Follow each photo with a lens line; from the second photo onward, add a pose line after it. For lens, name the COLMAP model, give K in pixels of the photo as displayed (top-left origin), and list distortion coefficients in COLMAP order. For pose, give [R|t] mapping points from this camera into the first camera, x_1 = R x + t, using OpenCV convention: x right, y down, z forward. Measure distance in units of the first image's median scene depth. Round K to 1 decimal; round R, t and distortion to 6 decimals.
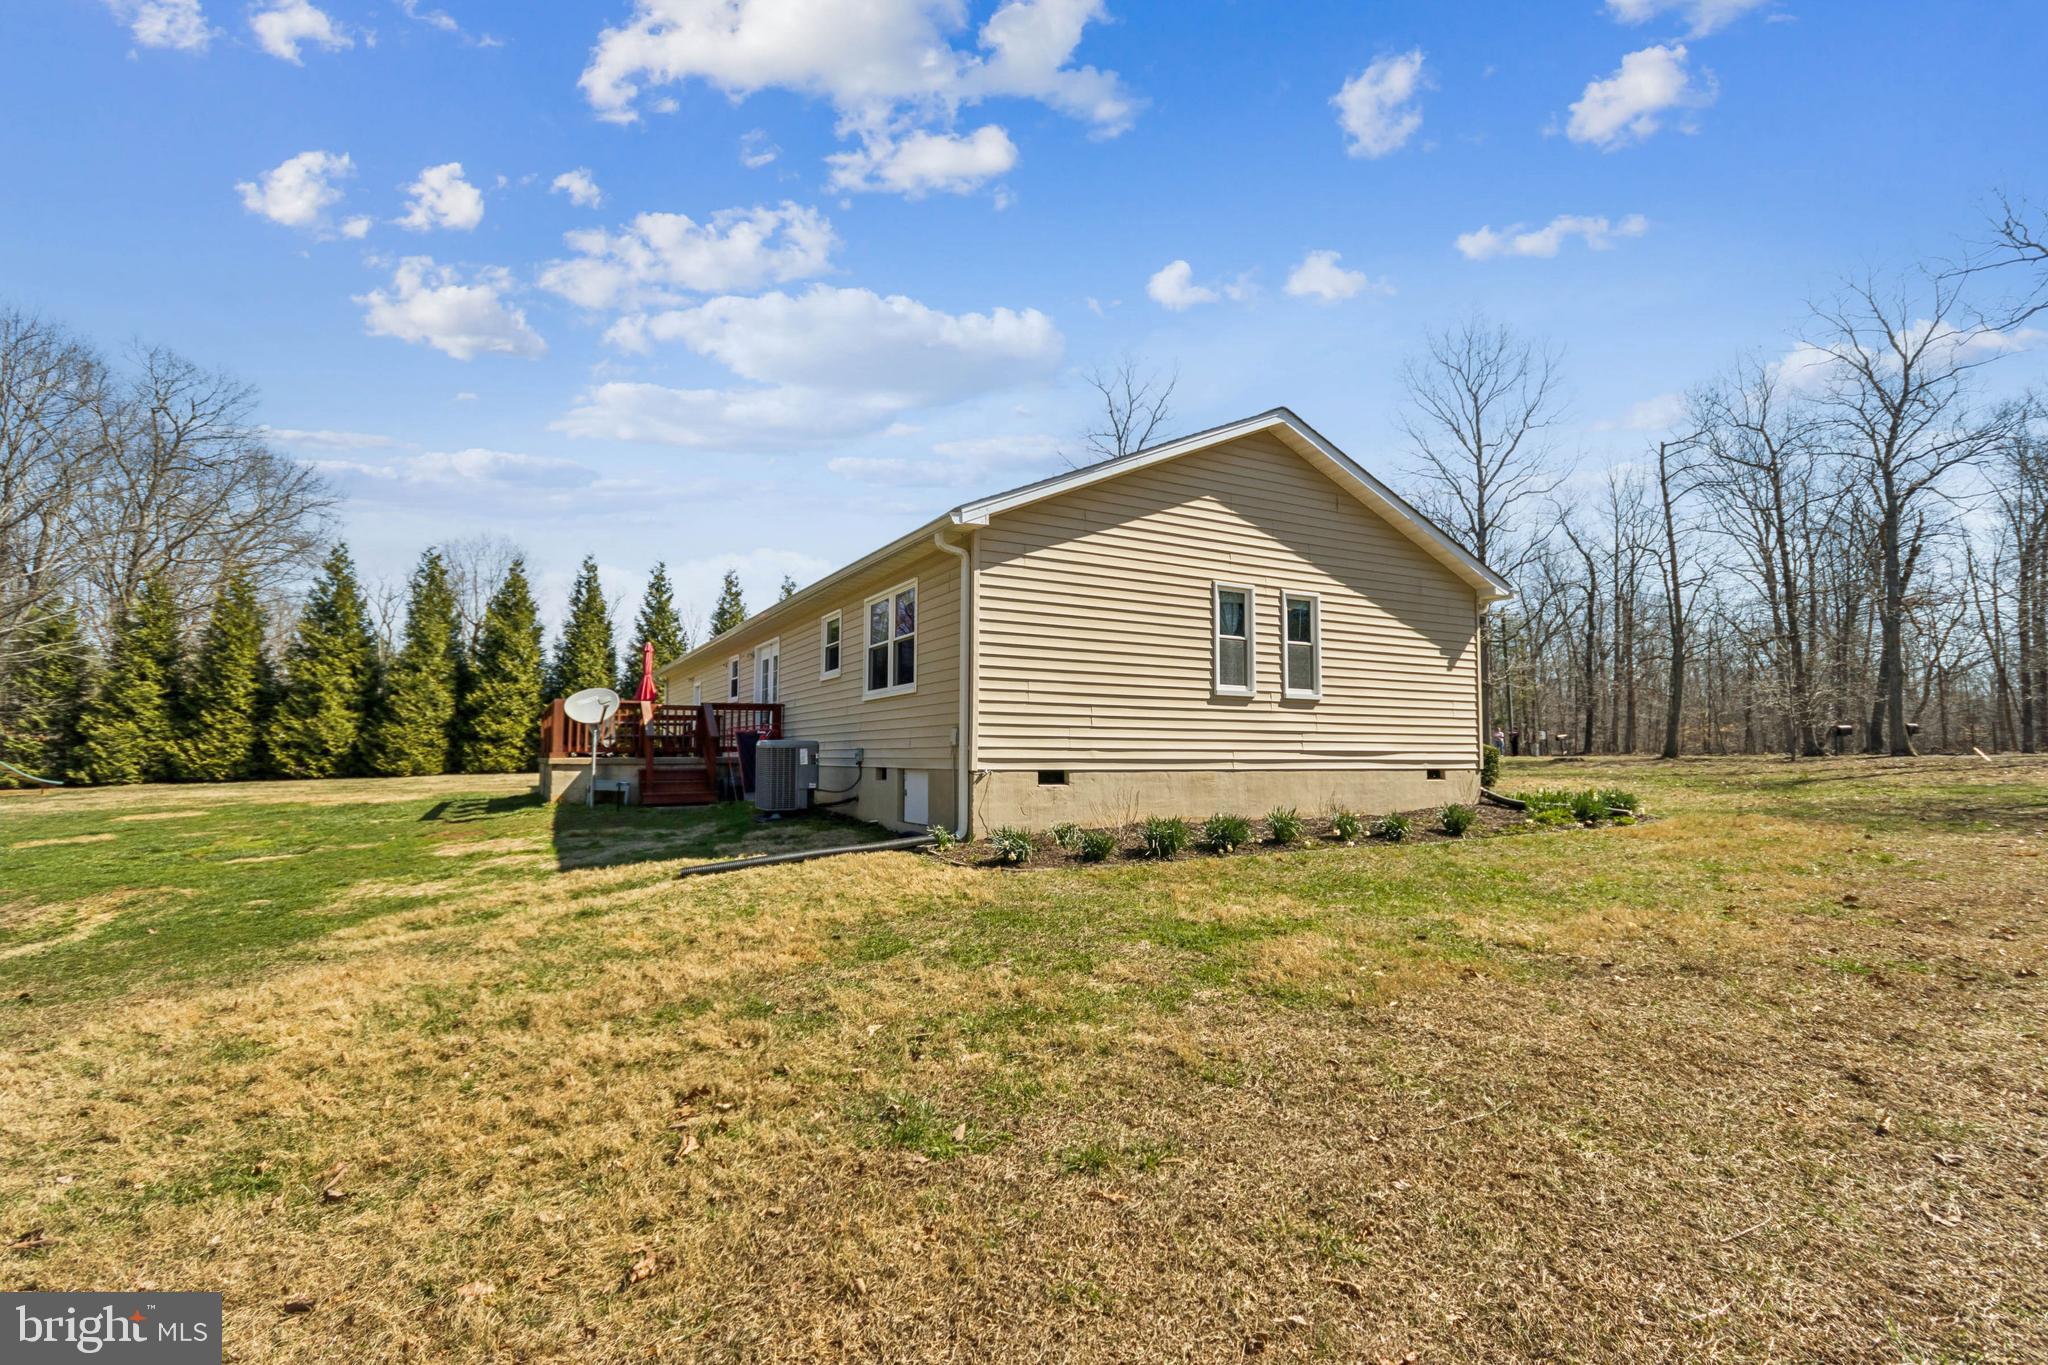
lens RADIAL K [[925.3, 0, 1029.9], [0, 925.3, 692.2], [0, 0, 1]] dist [-0.011683, -0.000175]
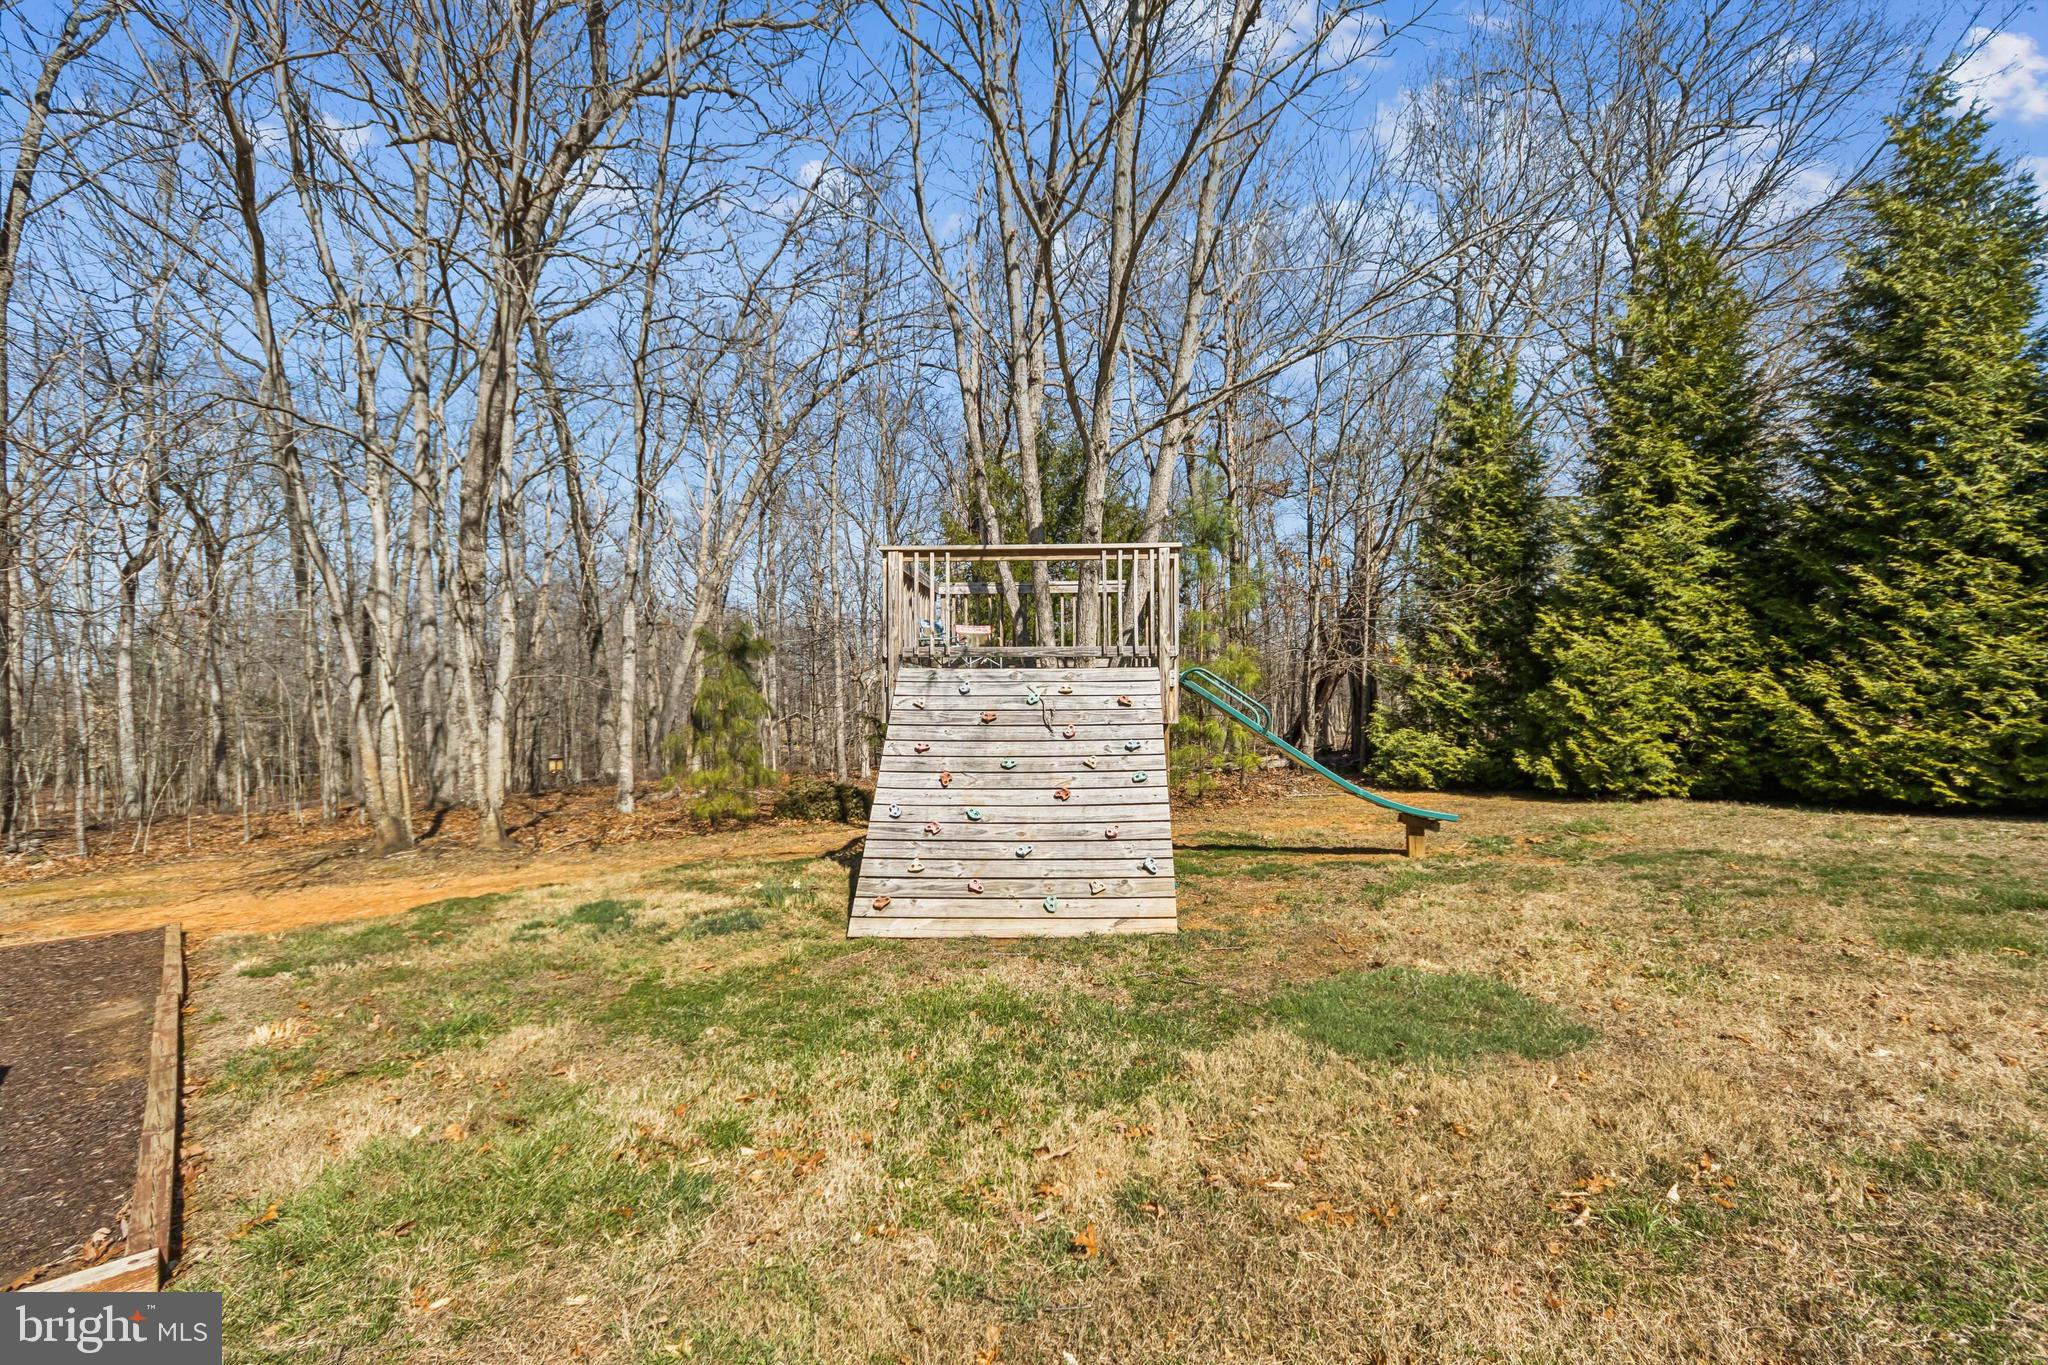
lens RADIAL K [[925.3, 0, 1029.9], [0, 925.3, 692.2], [0, 0, 1]] dist [-0.011683, -0.000175]
pose [[0.222502, -0.017797, -0.974770, -0.668225], [0.070949, 0.997478, -0.002016, 0.042550], [0.972347, -0.068710, 0.223204, 0.665638]]
